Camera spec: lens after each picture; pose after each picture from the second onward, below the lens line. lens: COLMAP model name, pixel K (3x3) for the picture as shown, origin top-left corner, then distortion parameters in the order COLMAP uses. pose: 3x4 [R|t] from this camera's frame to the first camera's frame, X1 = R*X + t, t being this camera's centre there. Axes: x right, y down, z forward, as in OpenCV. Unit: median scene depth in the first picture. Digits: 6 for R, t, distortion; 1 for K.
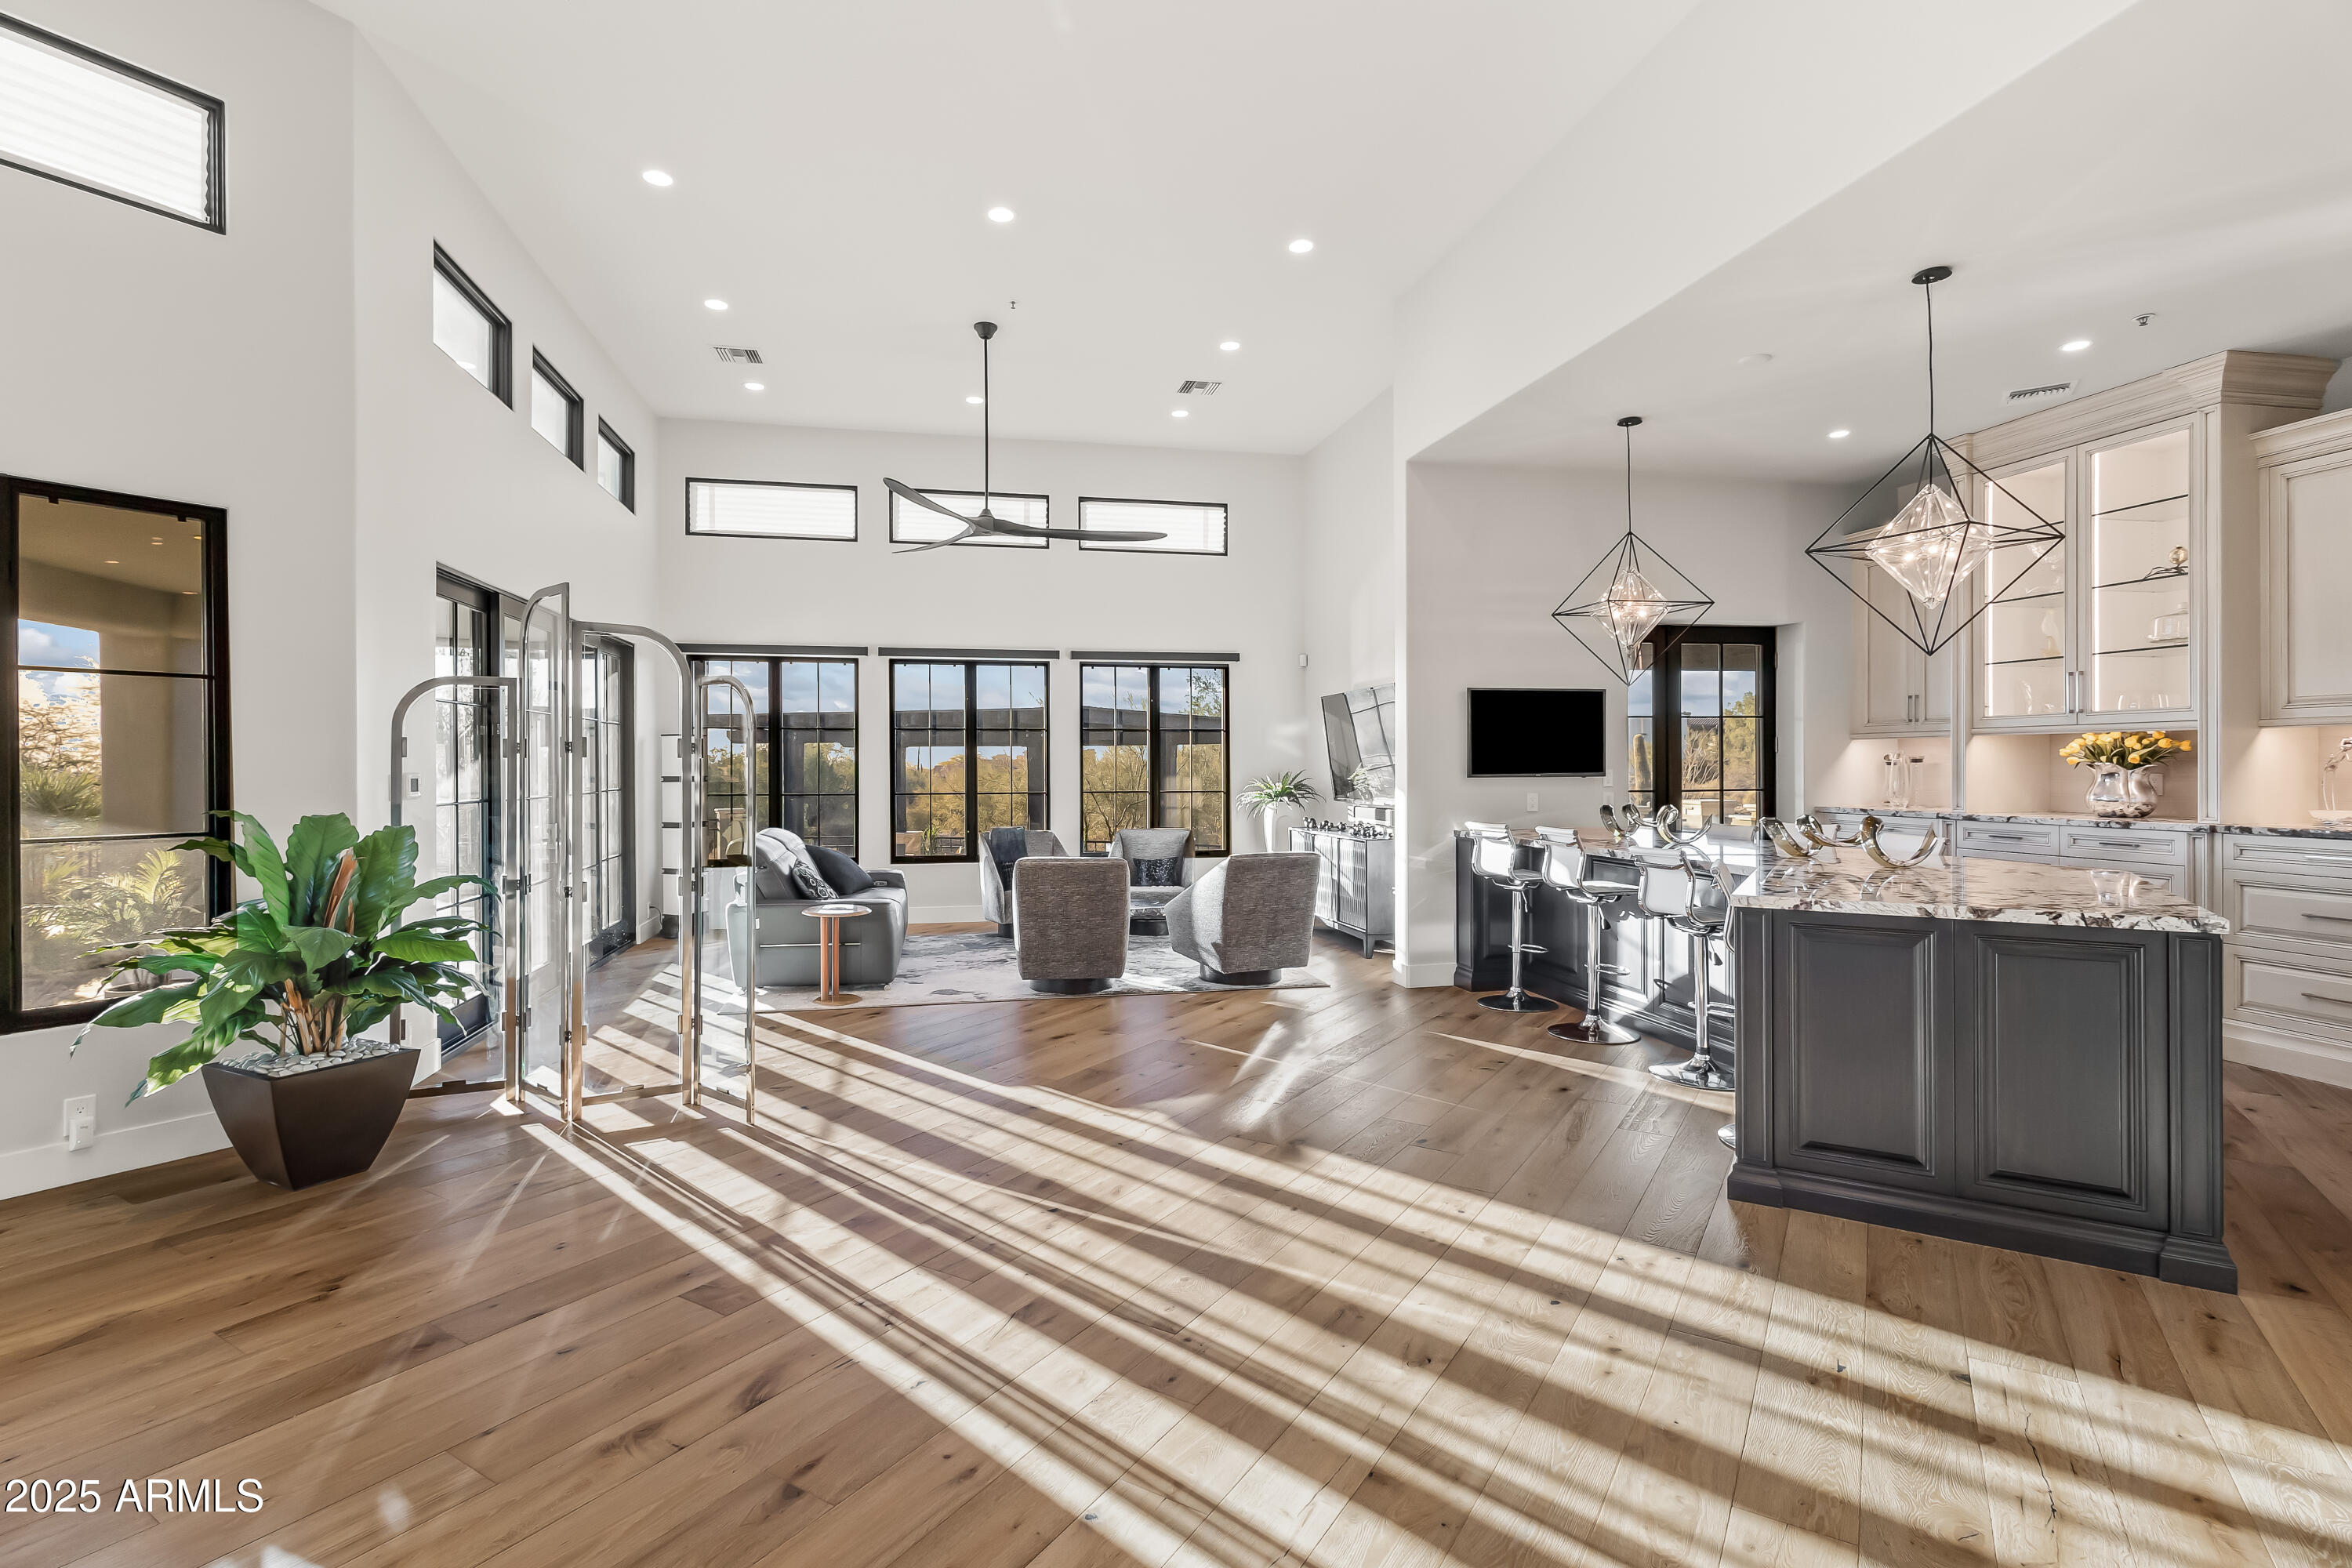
lens RADIAL K [[1128.9, 0, 1163.4], [0, 1128.9, 767.2], [0, 0, 1]] dist [0.002712, -0.000459]
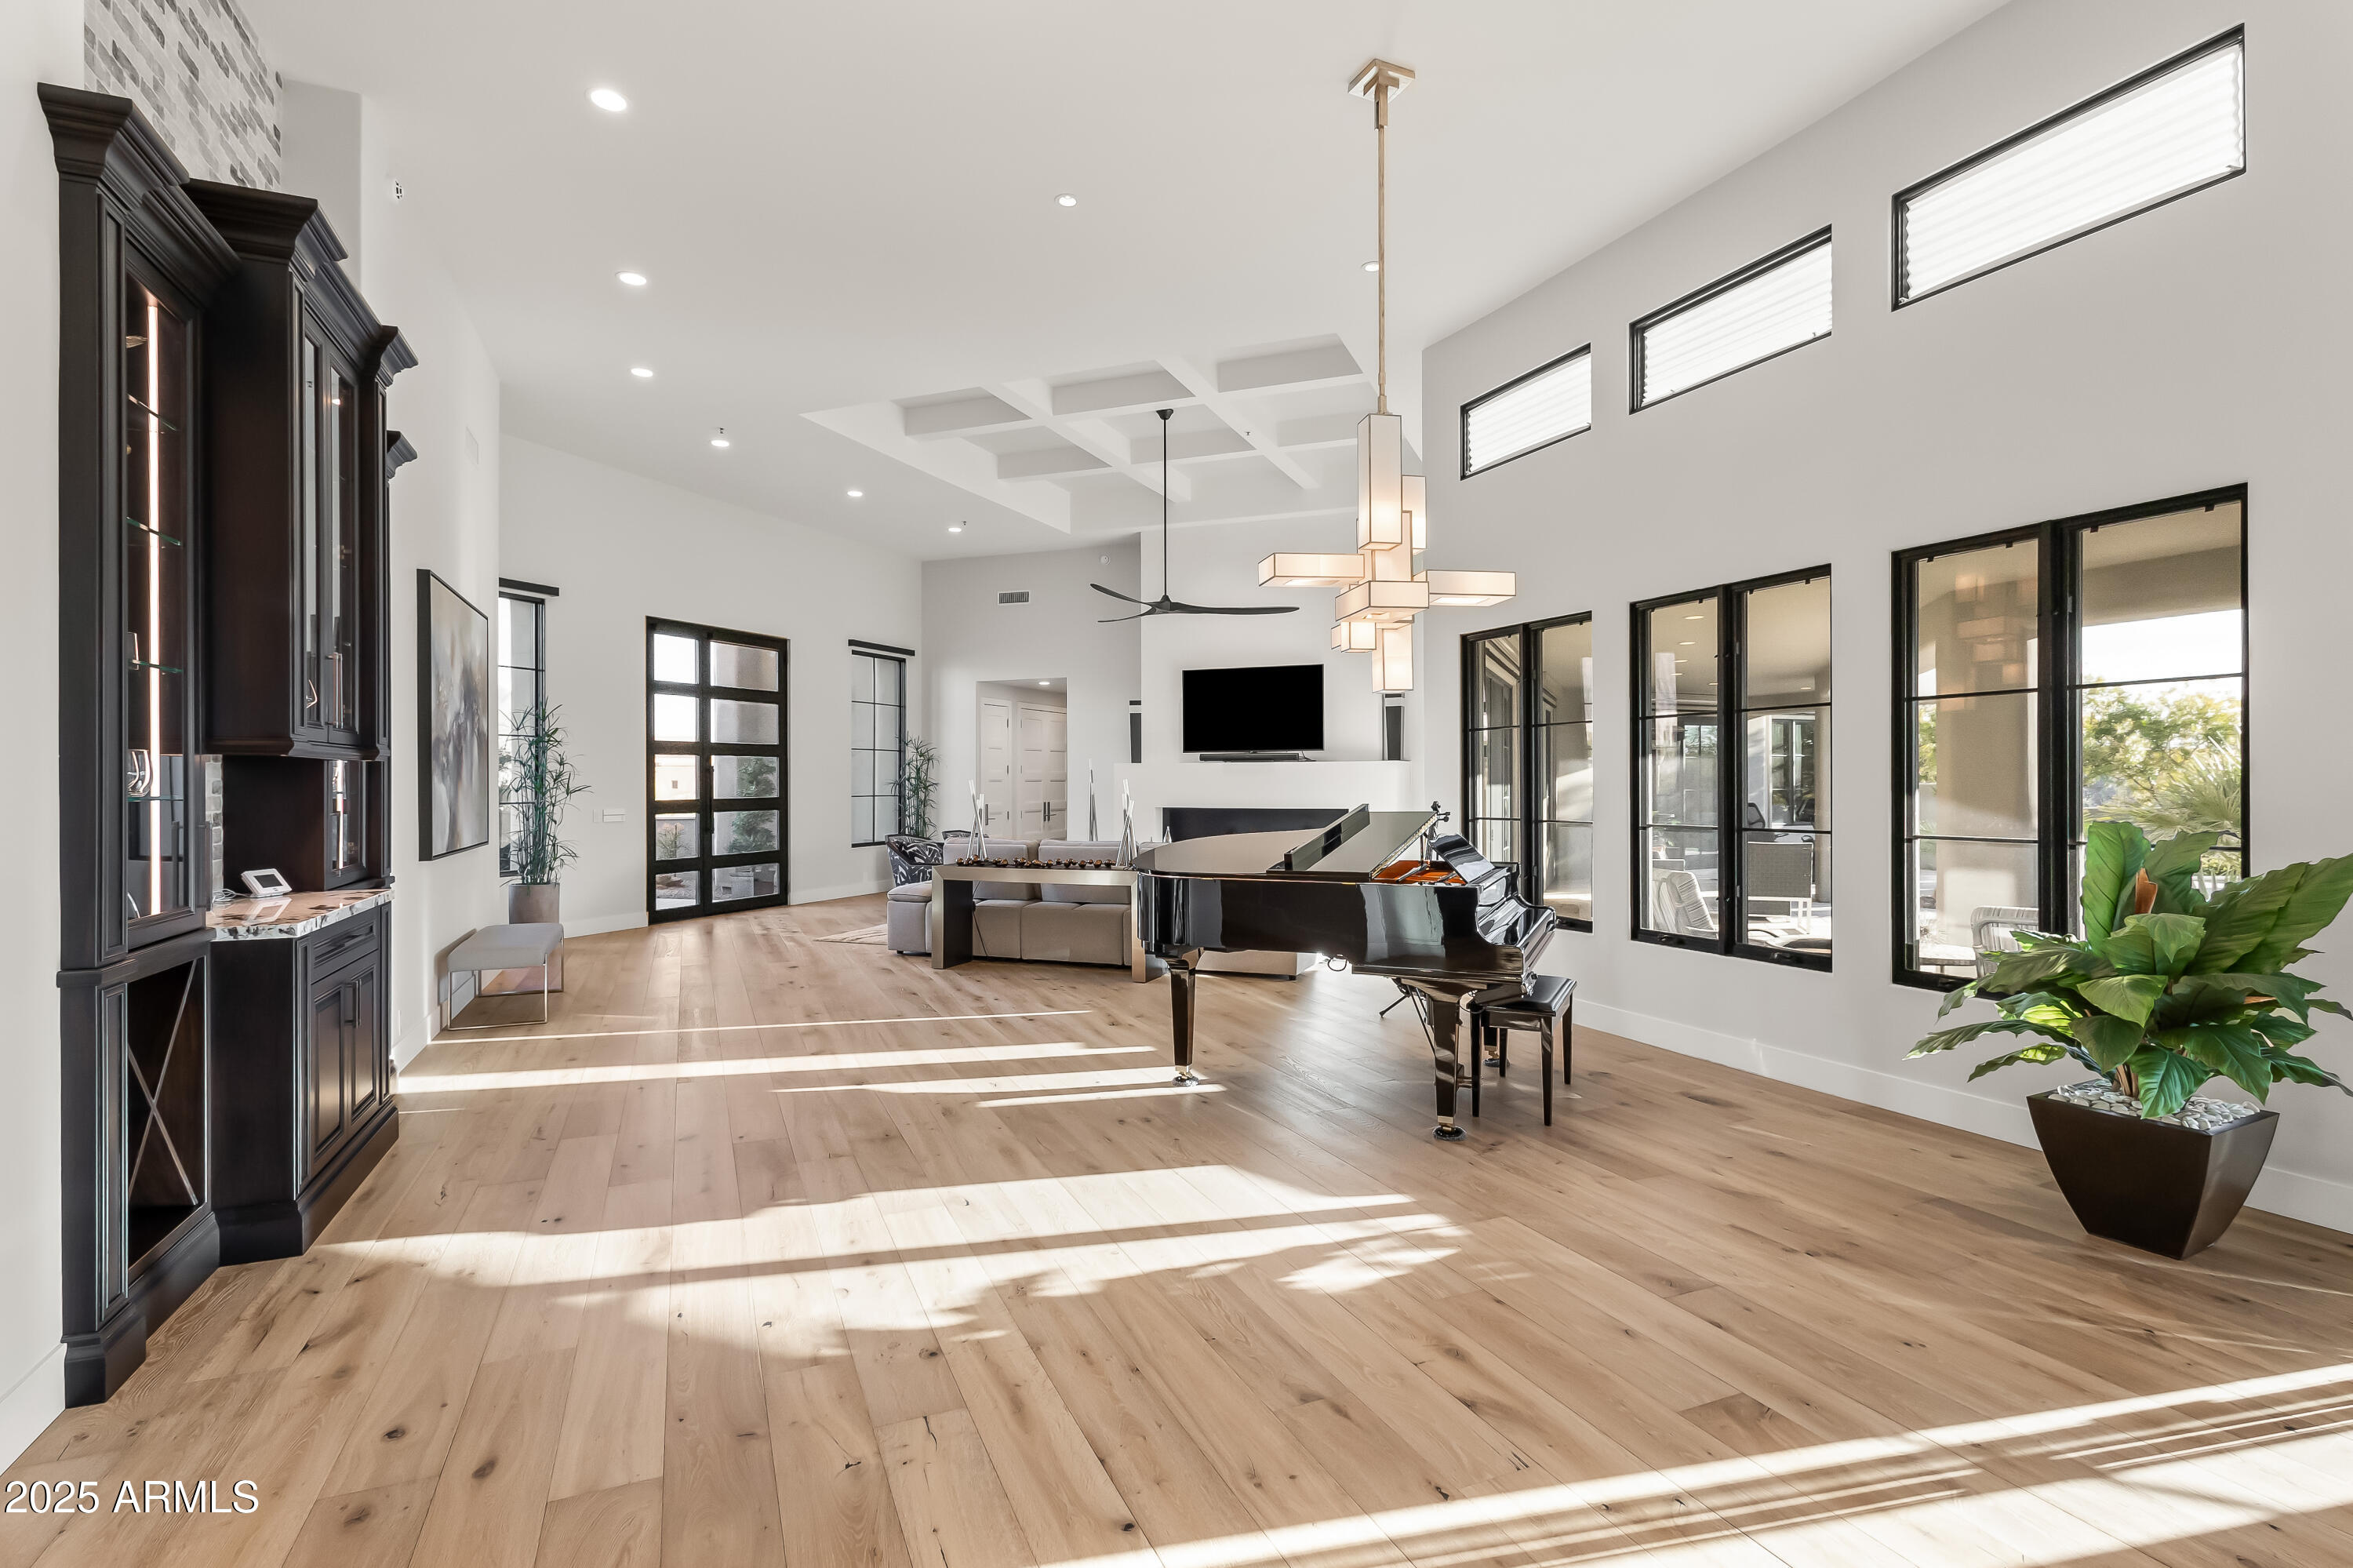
lens RADIAL K [[1113.0, 0, 1176.5], [0, 1113.0, 784.0], [0, 0, 1]] dist [0.011068, -0.006937]
pose [[-0.563970, -0.000366, -0.825795, 0.480348], [0.001318, 0.999998, -0.001343, 0.009673], [0.825794, -0.001846, -0.563969, 1.067202]]
